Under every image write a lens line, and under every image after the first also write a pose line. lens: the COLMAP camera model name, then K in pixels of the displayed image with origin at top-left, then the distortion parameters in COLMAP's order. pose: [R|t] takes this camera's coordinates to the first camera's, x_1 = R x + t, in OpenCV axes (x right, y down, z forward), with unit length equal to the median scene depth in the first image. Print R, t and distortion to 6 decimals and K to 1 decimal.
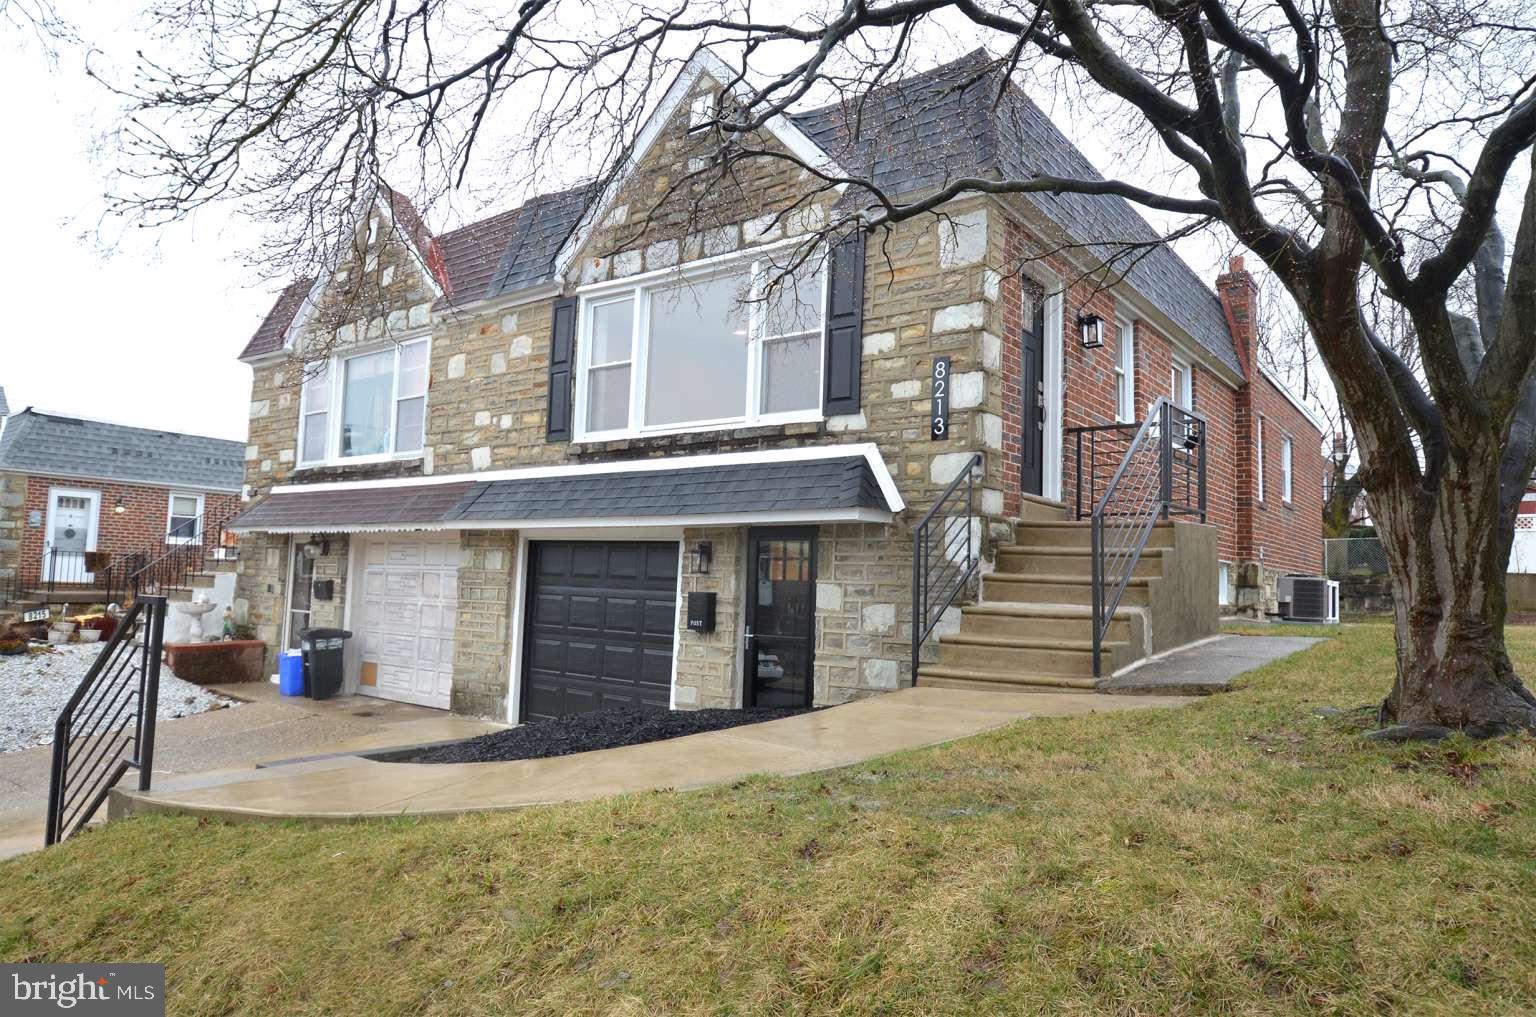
lens RADIAL K [[945.8, 0, 768.0], [0, 945.8, 508.5], [0, 0, 1]] dist [0.025660, -0.000087]
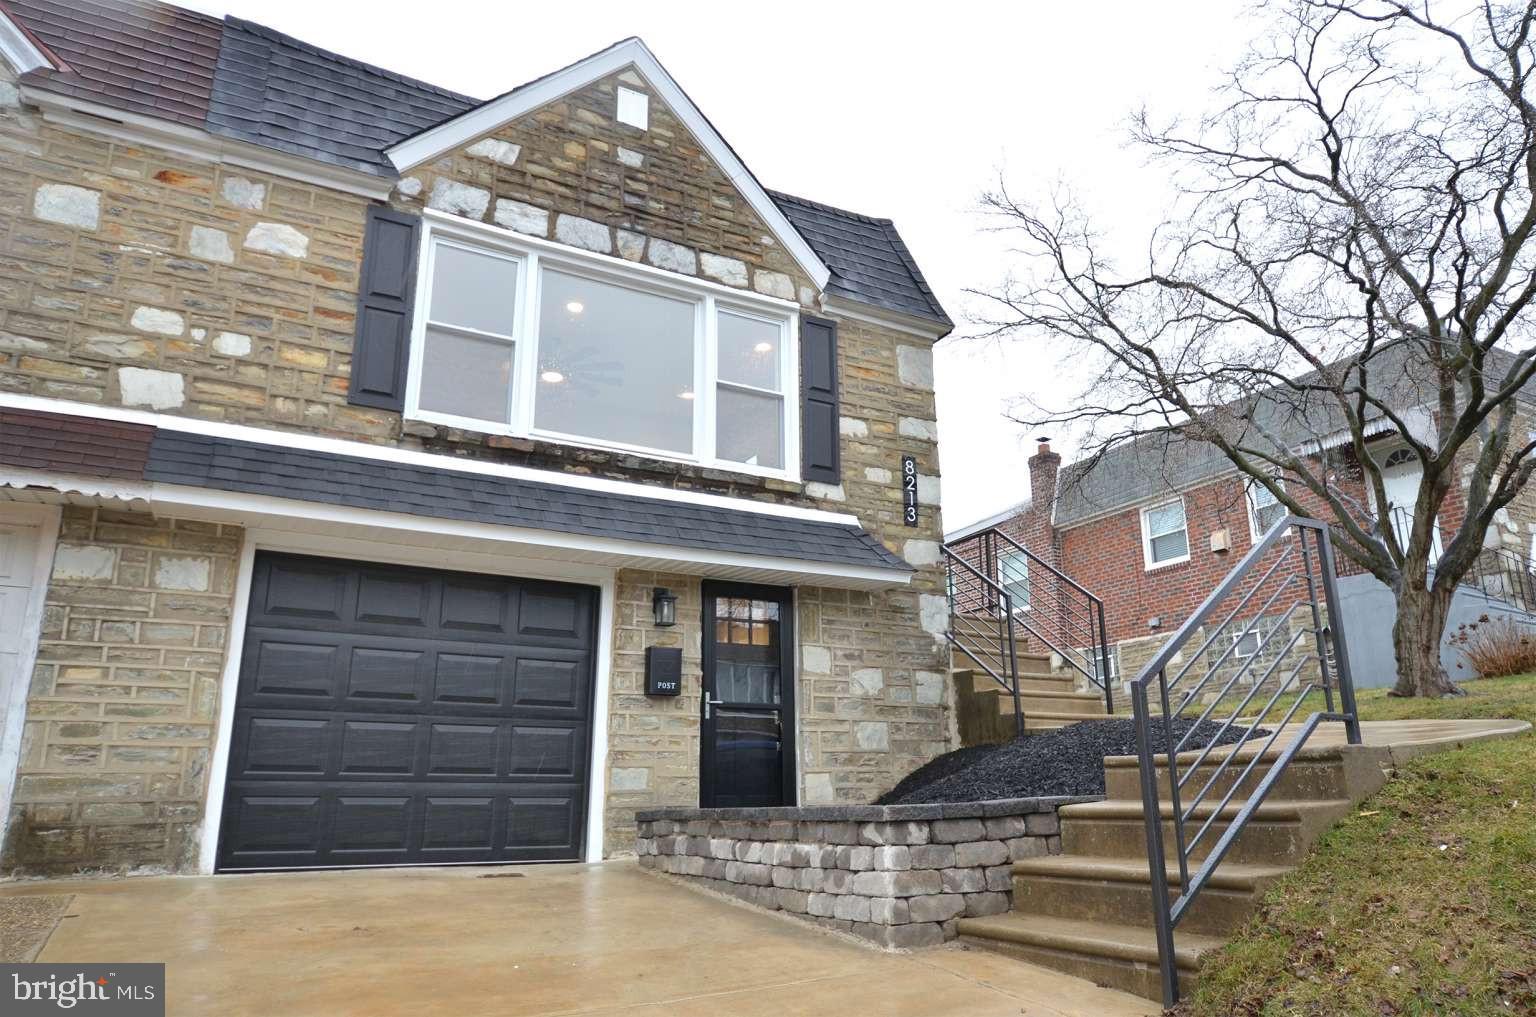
lens RADIAL K [[1049.3, 0, 768.0], [0, 1049.3, 508.5], [0, 0, 1]] dist [-0.003154, -0.001192]
pose [[0.408342, 0.217638, 0.886505, -0.898307], [-0.056490, 0.975325, -0.213423, 0.164917], [-0.911080, 0.037071, 0.410560, 0.560603]]
